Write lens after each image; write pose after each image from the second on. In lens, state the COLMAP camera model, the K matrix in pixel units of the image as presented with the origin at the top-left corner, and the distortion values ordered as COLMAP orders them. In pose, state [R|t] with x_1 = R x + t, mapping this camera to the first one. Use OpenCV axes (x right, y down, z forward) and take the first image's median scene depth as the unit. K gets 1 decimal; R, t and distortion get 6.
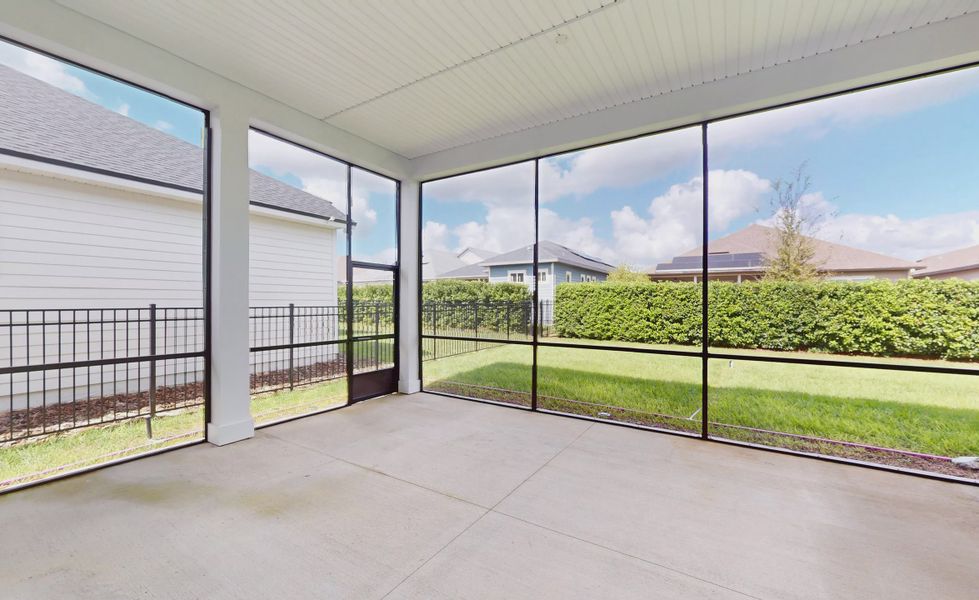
lens RADIAL K [[380.5, 0, 489.6], [0, 380.5, 298.5], [0, 0, 1]] dist [-0.005189, 0.002175]
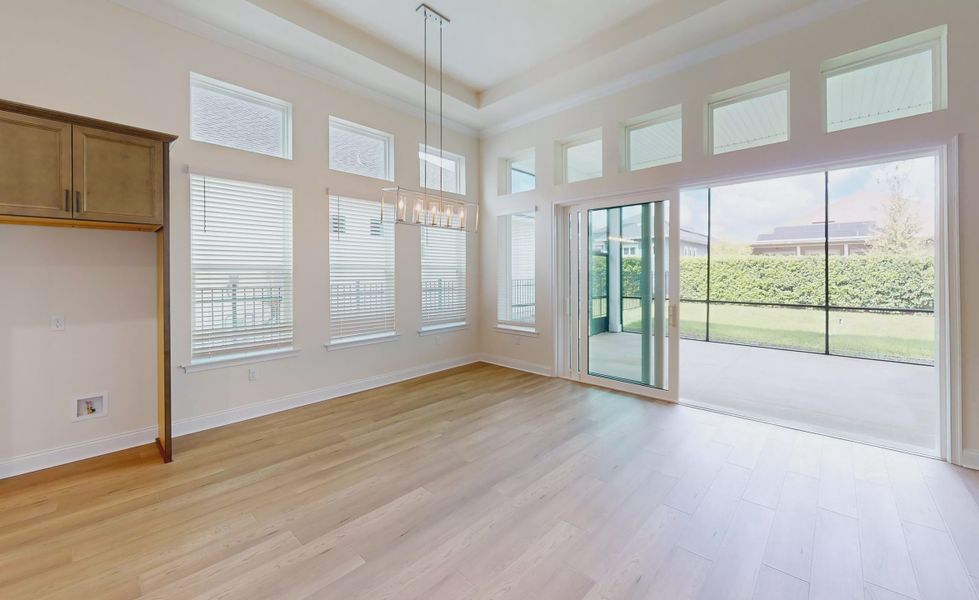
lens RADIAL K [[380.5, 0, 506.9], [0, 380.5, 270.1], [0, 0, 1]] dist [-0.005189, 0.002175]
pose [[0.989047, -0.006710, -0.147449, -0.206151], [0.007456, 0.999962, 0.004507, -0.011324], [0.147413, -0.005557, 0.989059, -0.310289]]
